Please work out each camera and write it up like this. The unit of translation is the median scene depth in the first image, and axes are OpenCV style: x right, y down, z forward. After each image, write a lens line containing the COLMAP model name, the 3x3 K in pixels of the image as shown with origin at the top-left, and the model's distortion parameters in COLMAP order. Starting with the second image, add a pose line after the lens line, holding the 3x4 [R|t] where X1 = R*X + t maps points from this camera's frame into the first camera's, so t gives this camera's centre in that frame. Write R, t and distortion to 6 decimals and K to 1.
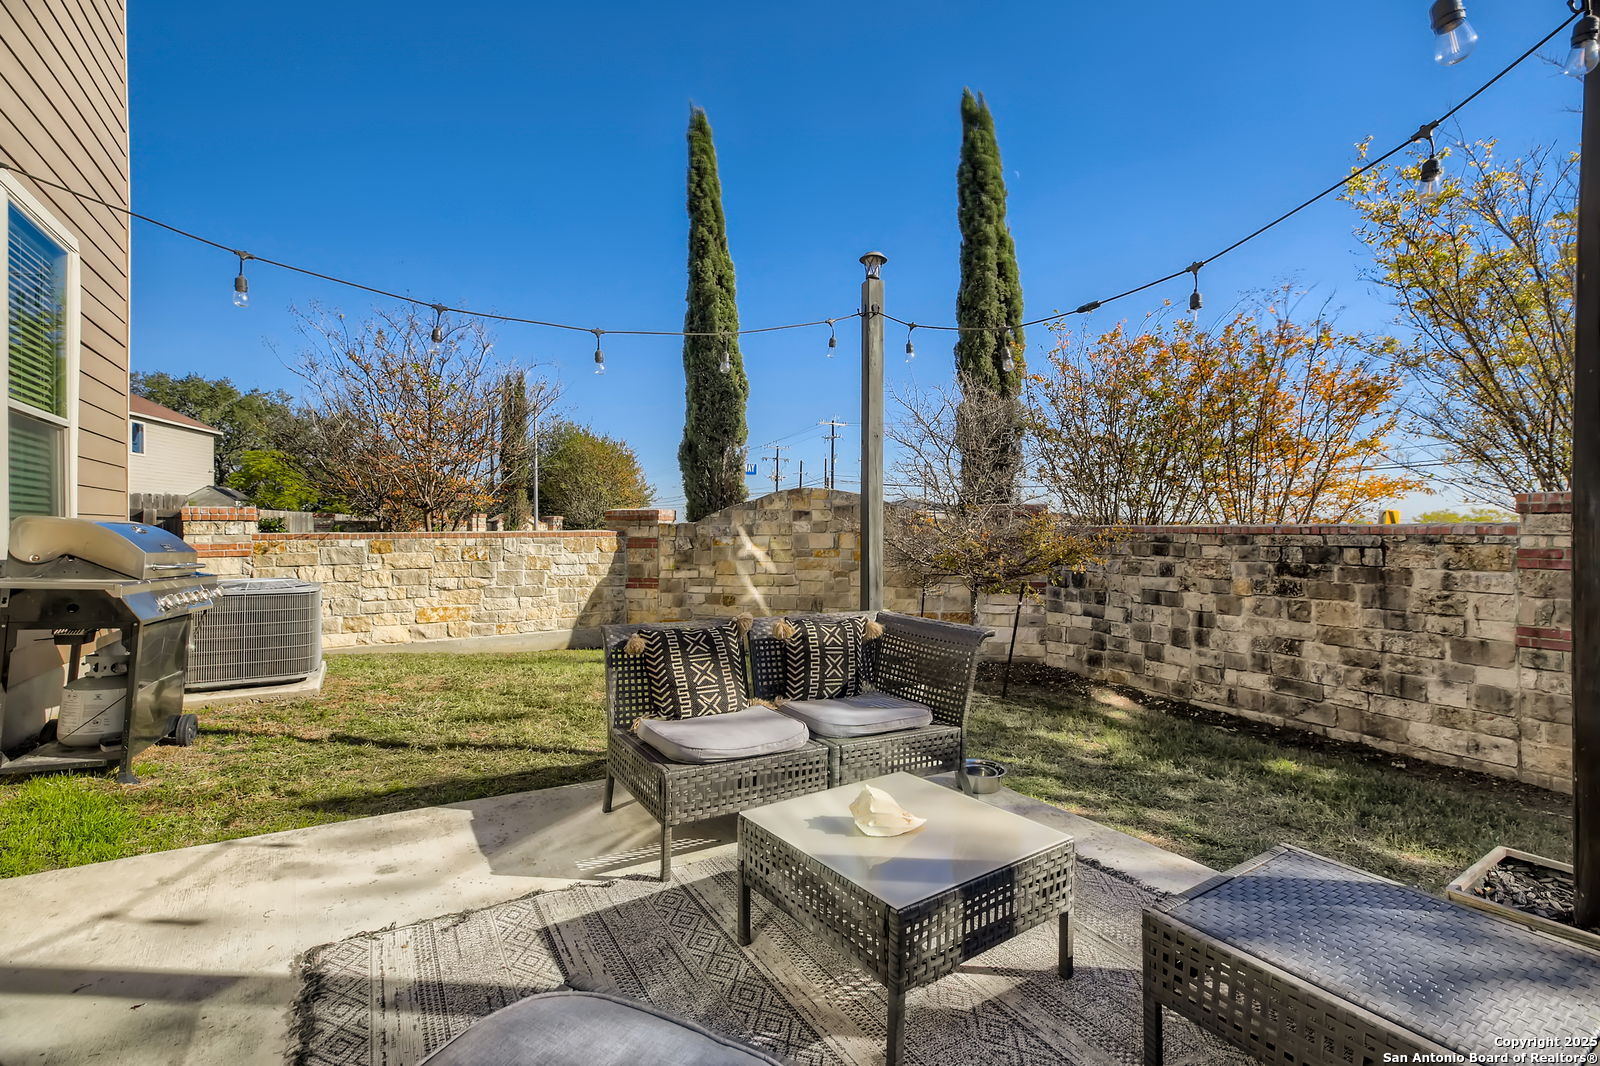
lens RADIAL K [[722.7, 0, 798.7], [0, 722.7, 536.5], [0, 0, 1]] dist [0.010889, 0.000631]
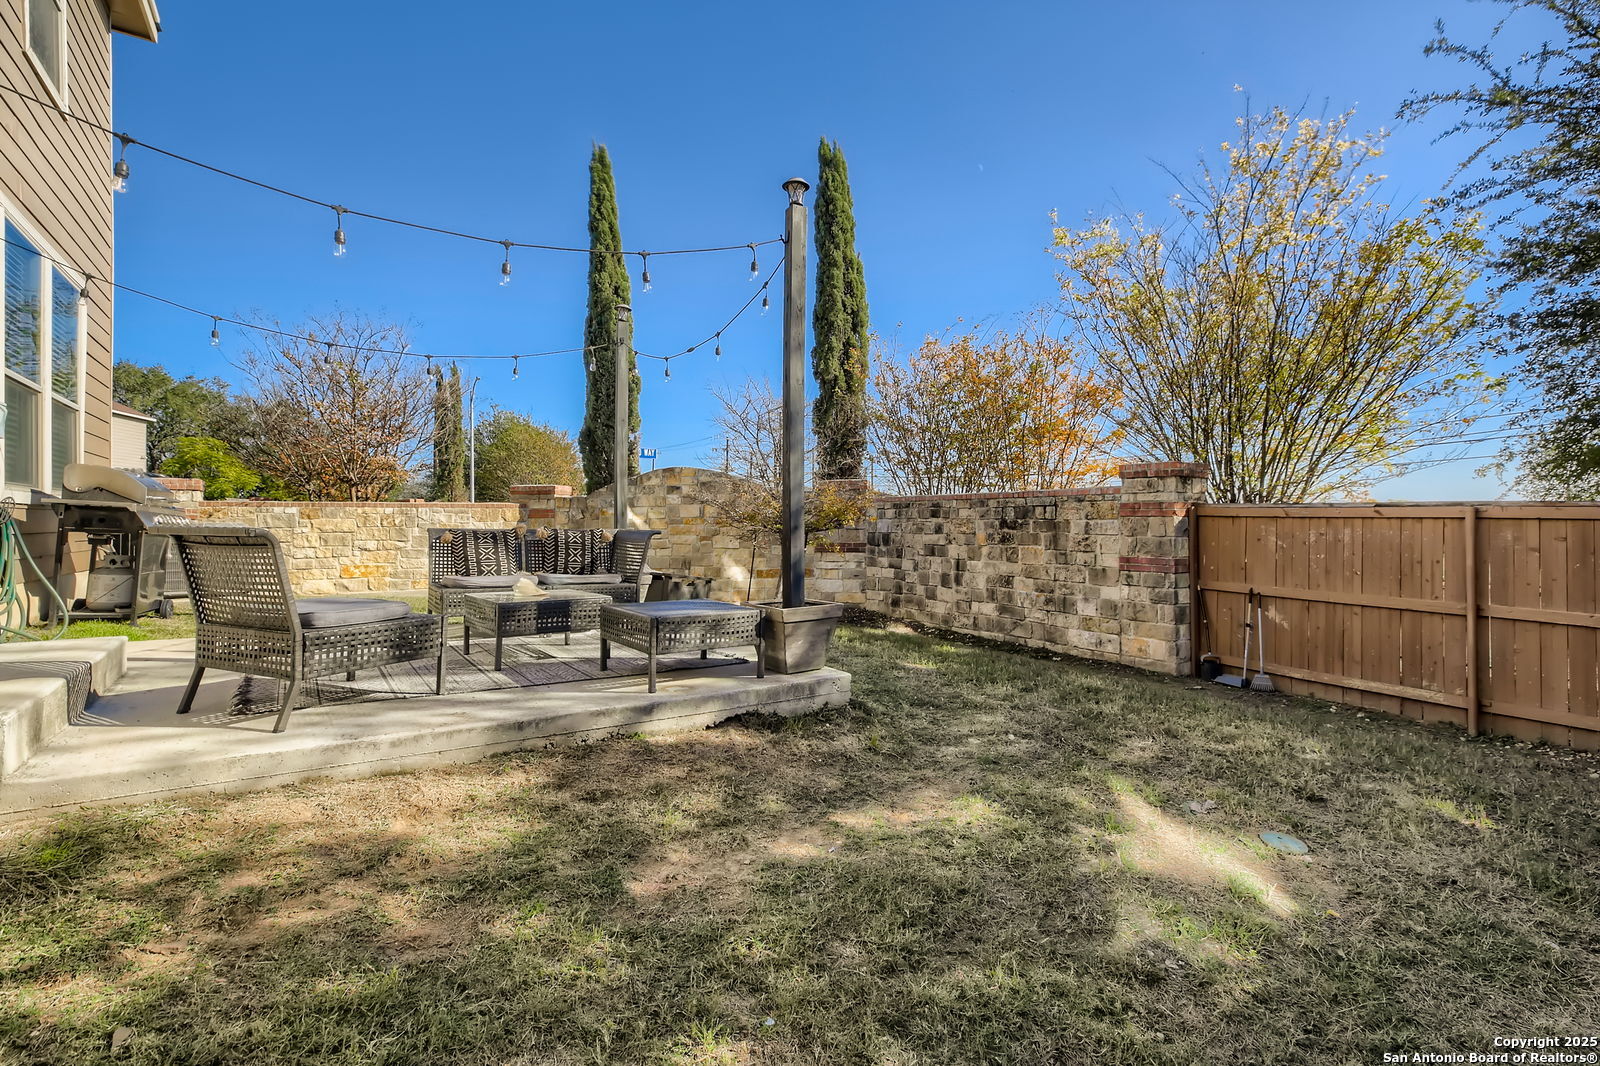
lens RADIAL K [[731.3, 0, 800.2], [0, 731.3, 518.7], [0, 0, 1]] dist [0.000544, 0.009017]
pose [[0.998473, -0.000277, 0.055241, 0.174874], [0.001077, 0.999895, -0.014454, 0.043701], [-0.055231, 0.014491, 0.998368, -0.267349]]
